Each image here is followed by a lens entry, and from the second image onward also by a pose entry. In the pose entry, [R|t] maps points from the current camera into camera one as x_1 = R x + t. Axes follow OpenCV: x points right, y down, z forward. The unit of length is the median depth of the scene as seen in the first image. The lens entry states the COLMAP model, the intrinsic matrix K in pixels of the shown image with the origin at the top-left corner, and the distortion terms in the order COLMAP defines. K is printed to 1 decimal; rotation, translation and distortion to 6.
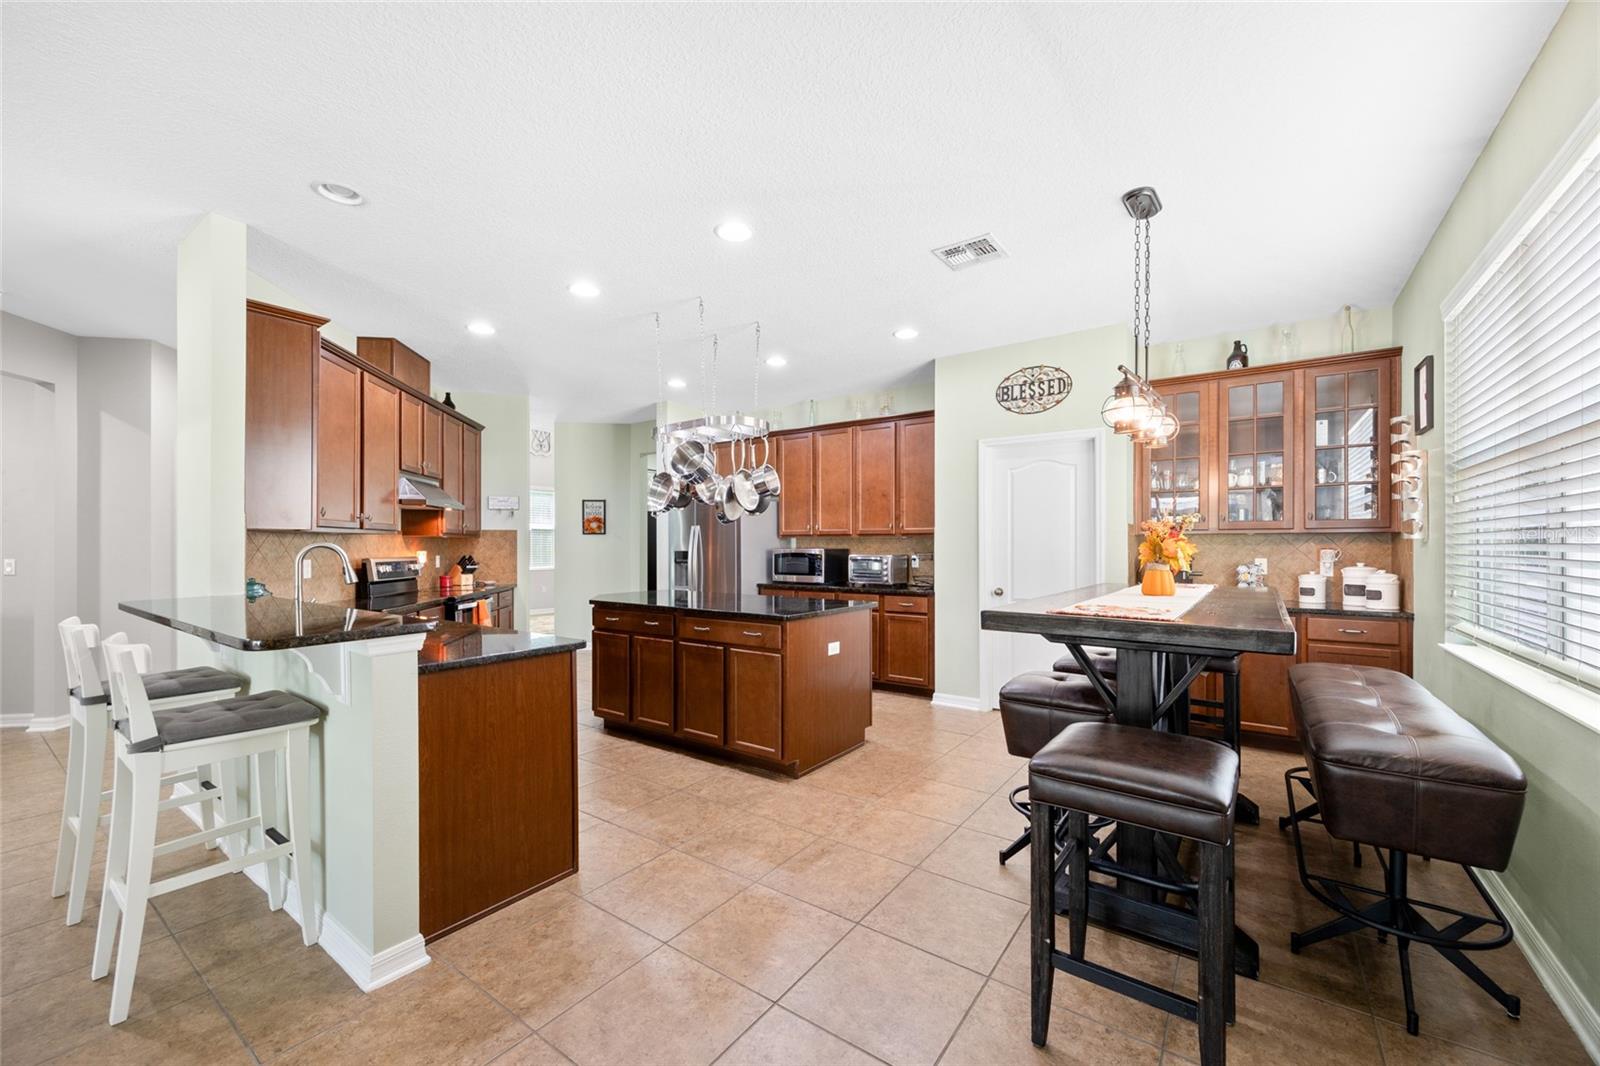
lens RADIAL K [[628.6, 0, 802.4], [0, 628.6, 545.7], [0, 0, 1]] dist [0.000864, -0.000233]
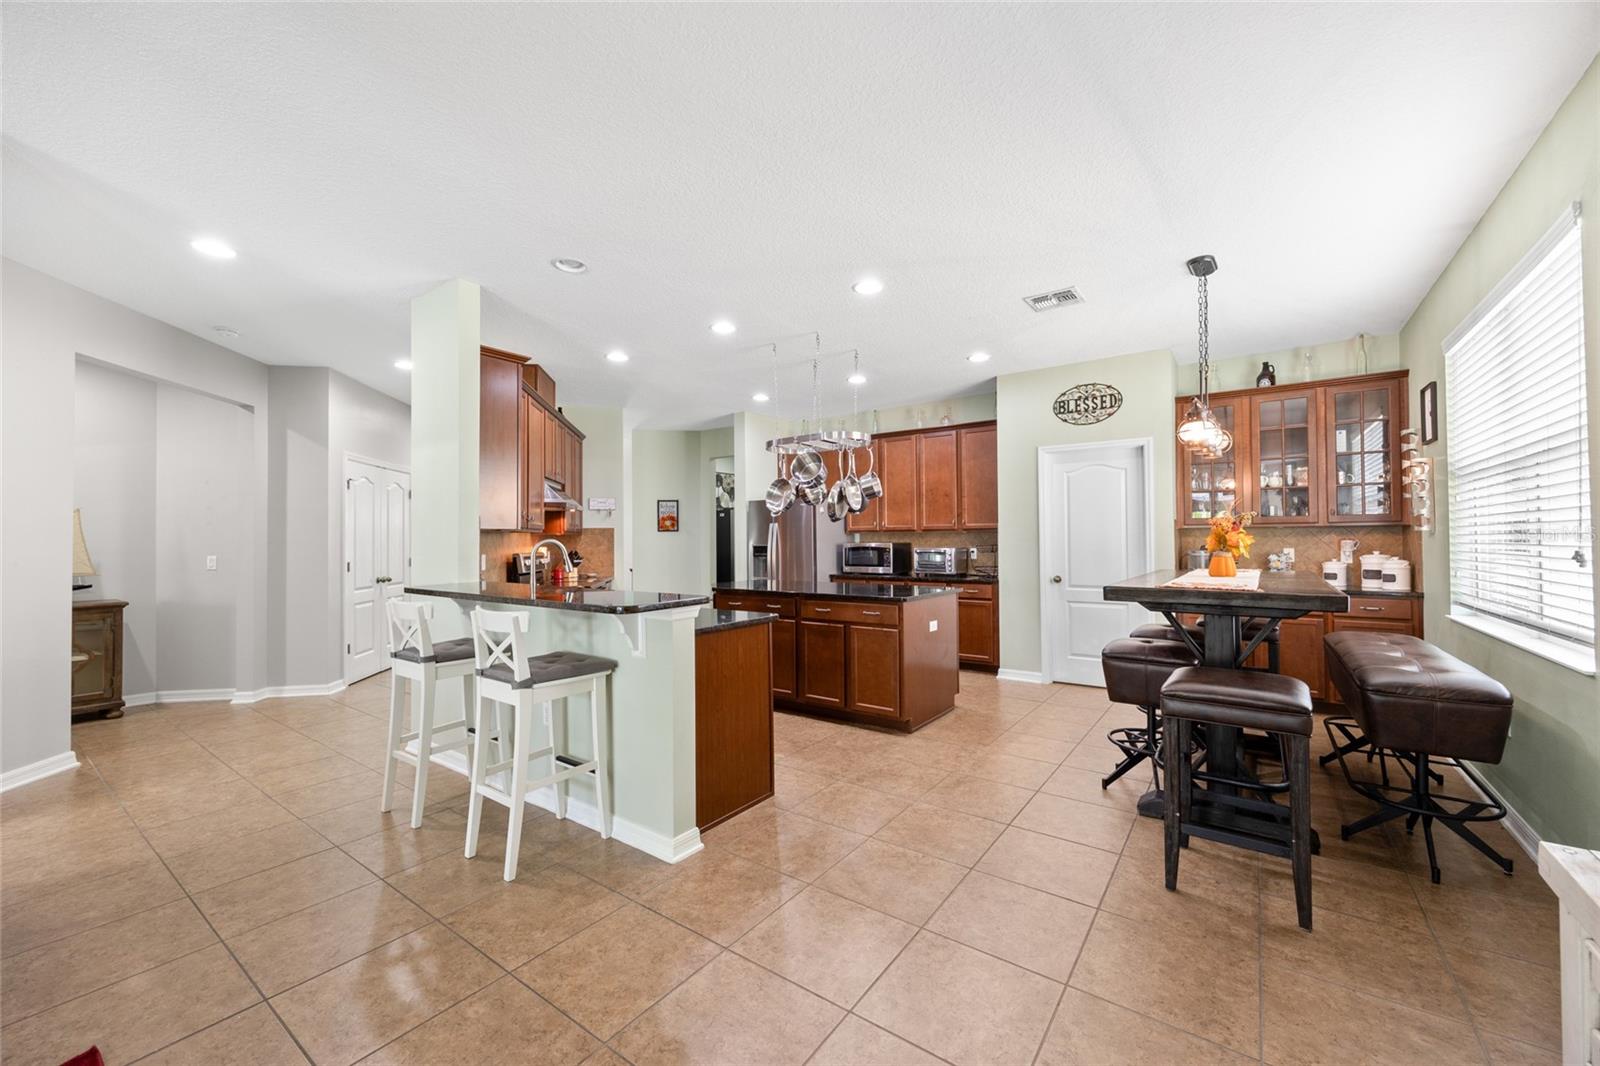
lens RADIAL K [[623.7, 0, 800.0], [0, 623.7, 533.0], [0, 0, 1]] dist [0.000344, 0.000182]
pose [[0.999965, -0.006675, -0.005078, -0.207765], [0.006604, 0.999884, -0.013698, 0.002193], [0.005169, 0.013664, 0.999893, -0.195166]]
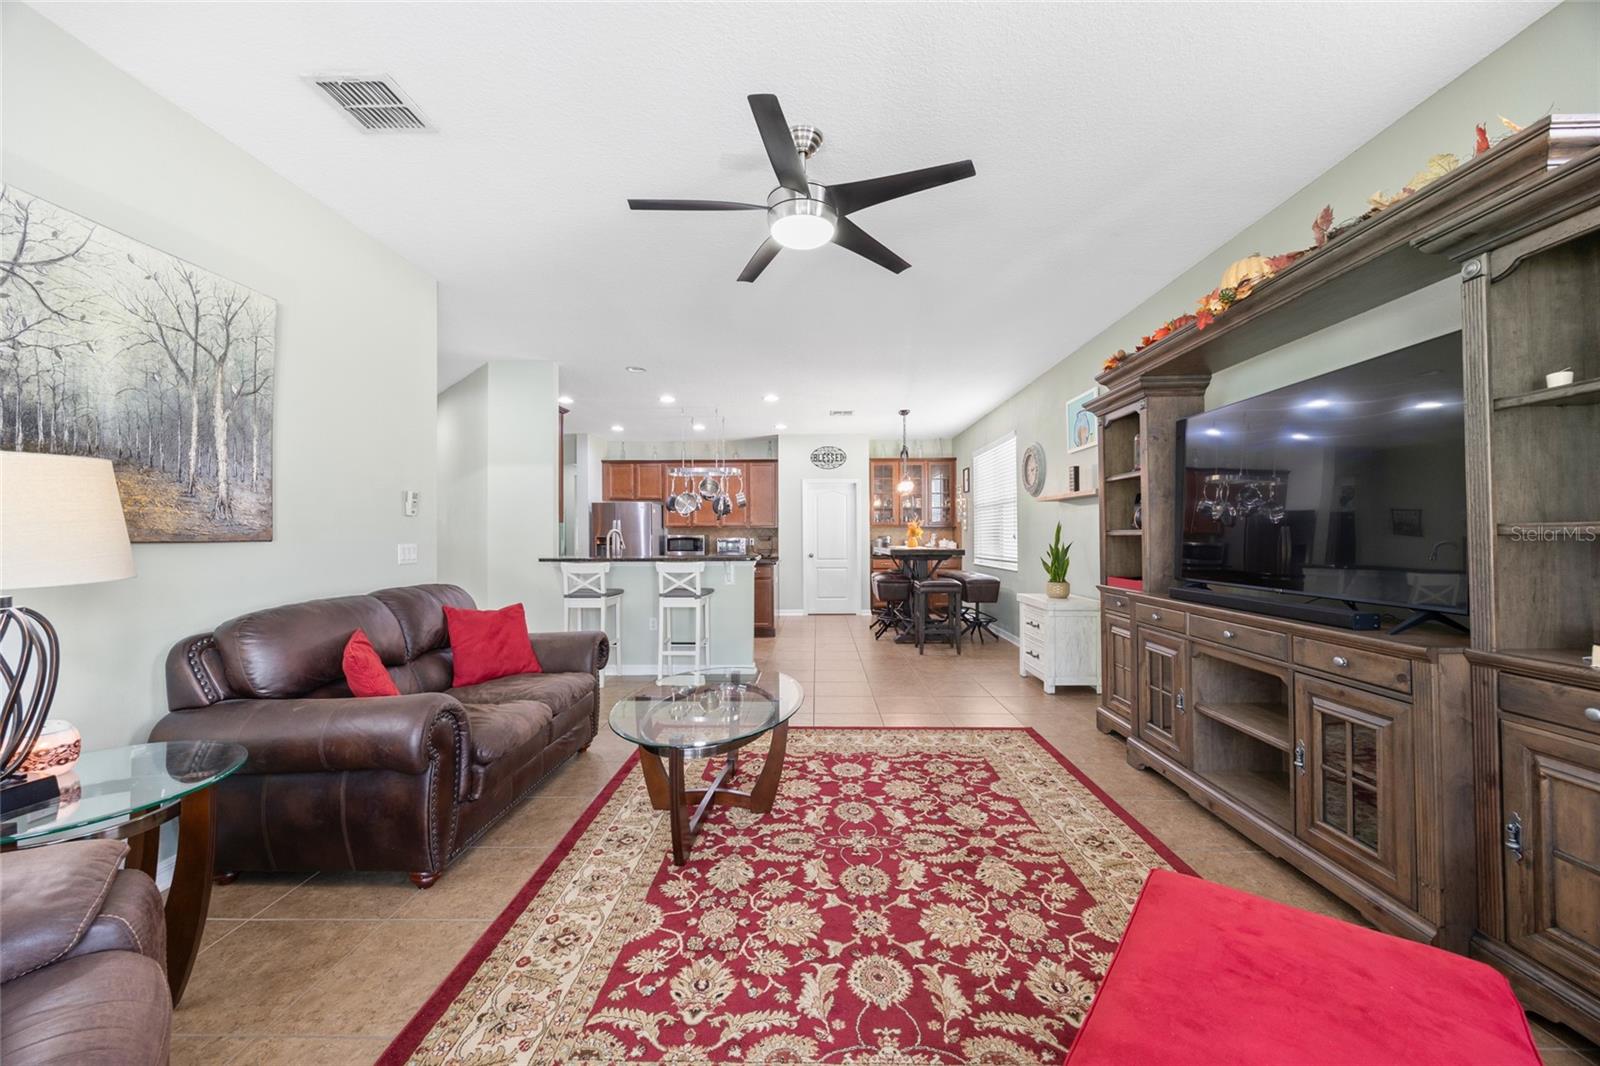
lens RADIAL K [[609.2, 0, 809.0], [0, 609.2, 535.3], [0, 0, 1]] dist [-0.000150, -0.000052]
pose [[0.817757, -0.004600, 0.575545, -1.119699], [0.005998, 0.999982, -0.000531, 0.012869], [-0.575532, 0.003886, 0.817770, -0.807626]]
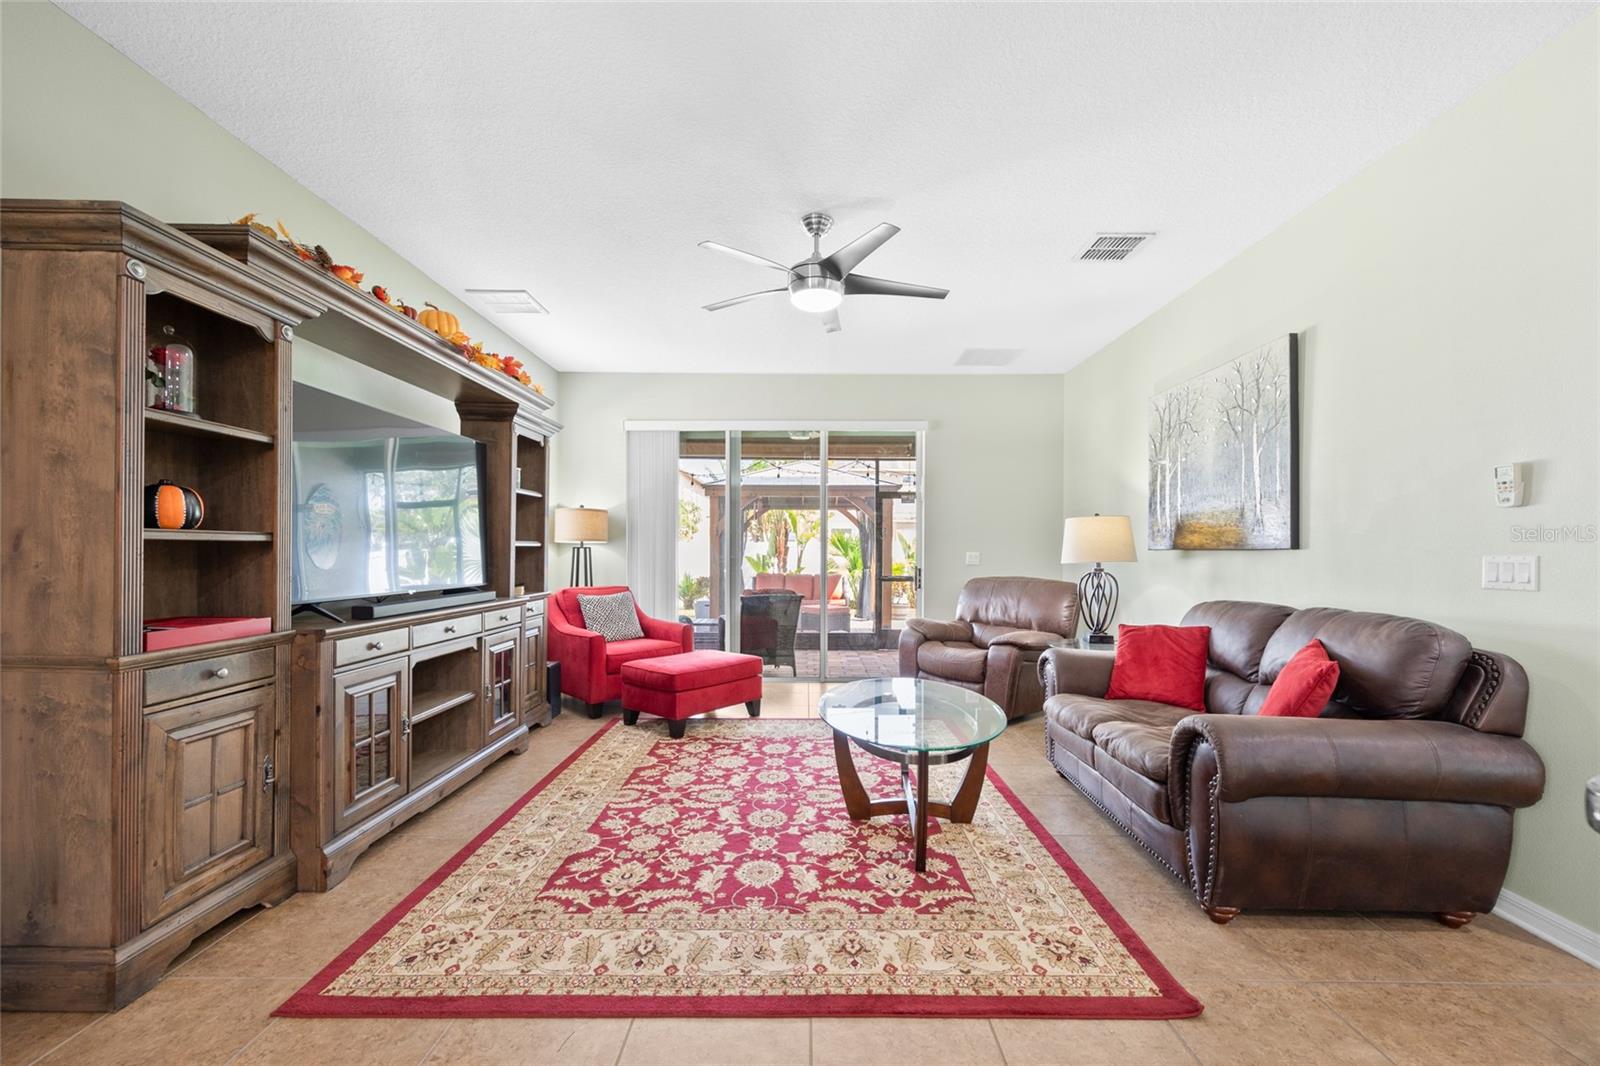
lens RADIAL K [[643.2, 0, 806.7], [0, 643.2, 556.4], [0, 0, 1]] dist [0.003637, 0.000074]
pose [[-0.811706, -0.000773, -0.584065, -0.202507], [-0.005465, 0.999965, 0.006272, 0.023421], [0.584040, 0.008283, -0.811682, 0.468520]]
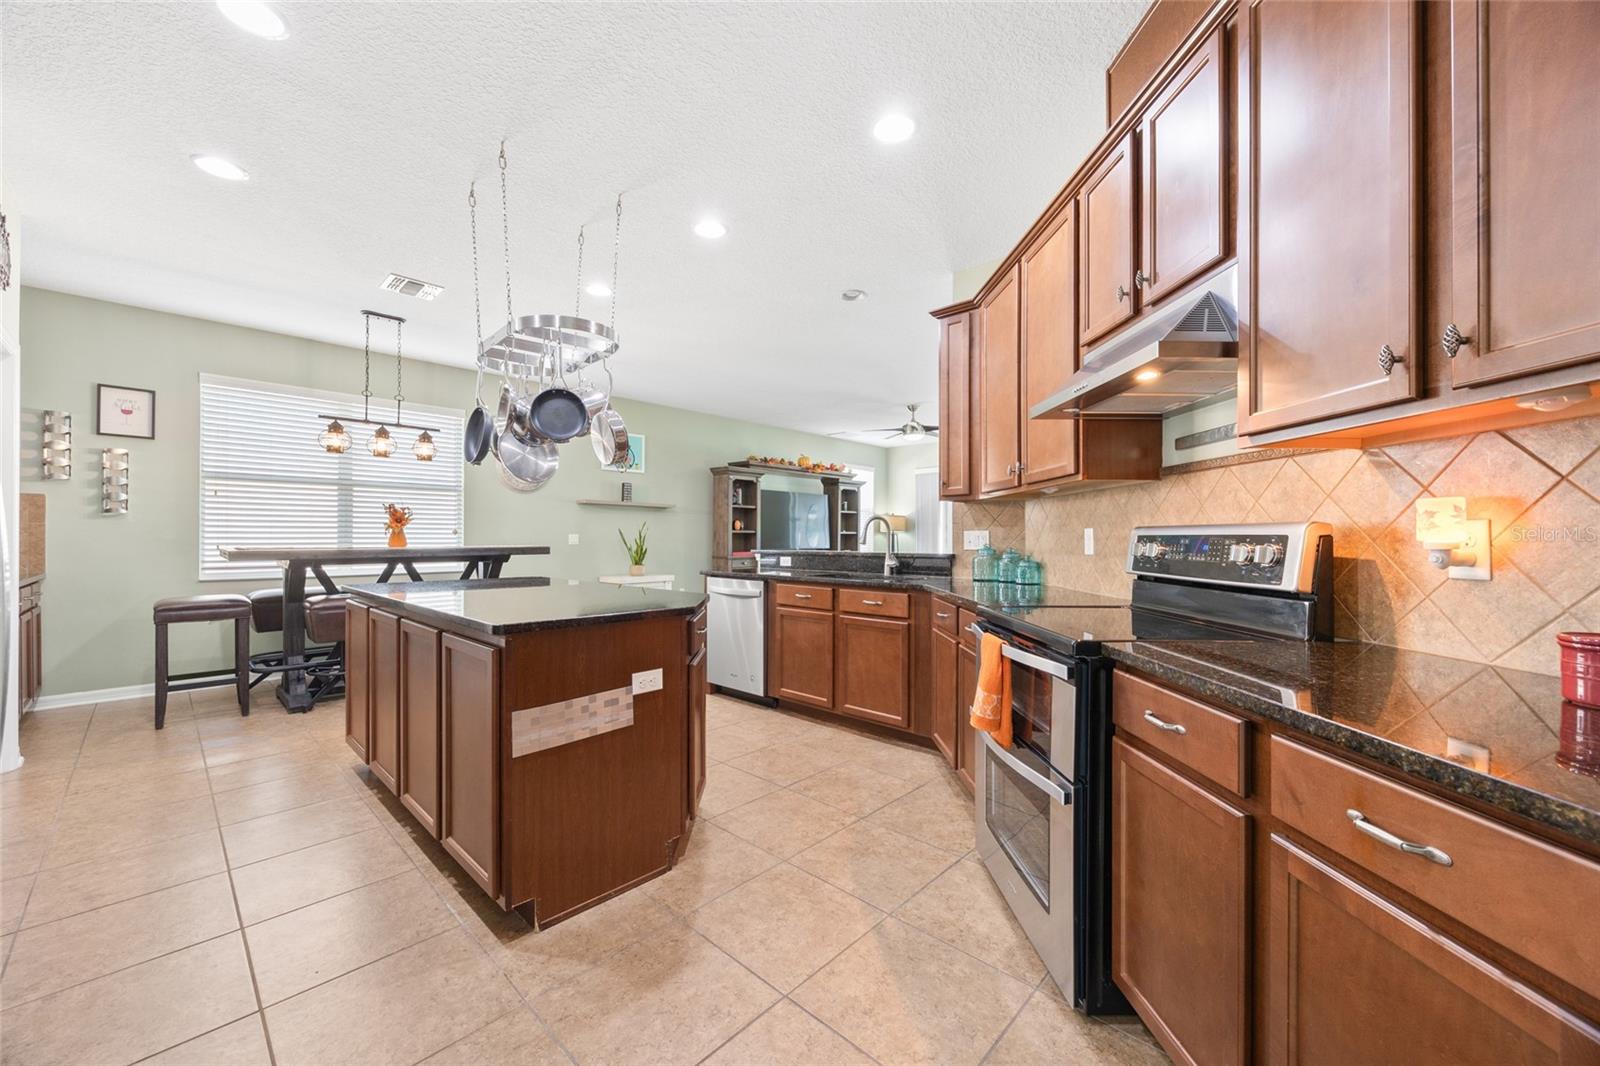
lens RADIAL K [[609.2, 0, 809.0], [0, 609.2, 535.3], [0, 0, 1]] dist [-0.000150, -0.000052]
pose [[-0.992891, 0.000078, 0.119028, -0.624536], [-0.000932, 0.999964, -0.008428, 0.044766], [-0.119024, -0.008479, -0.992855, 1.952873]]
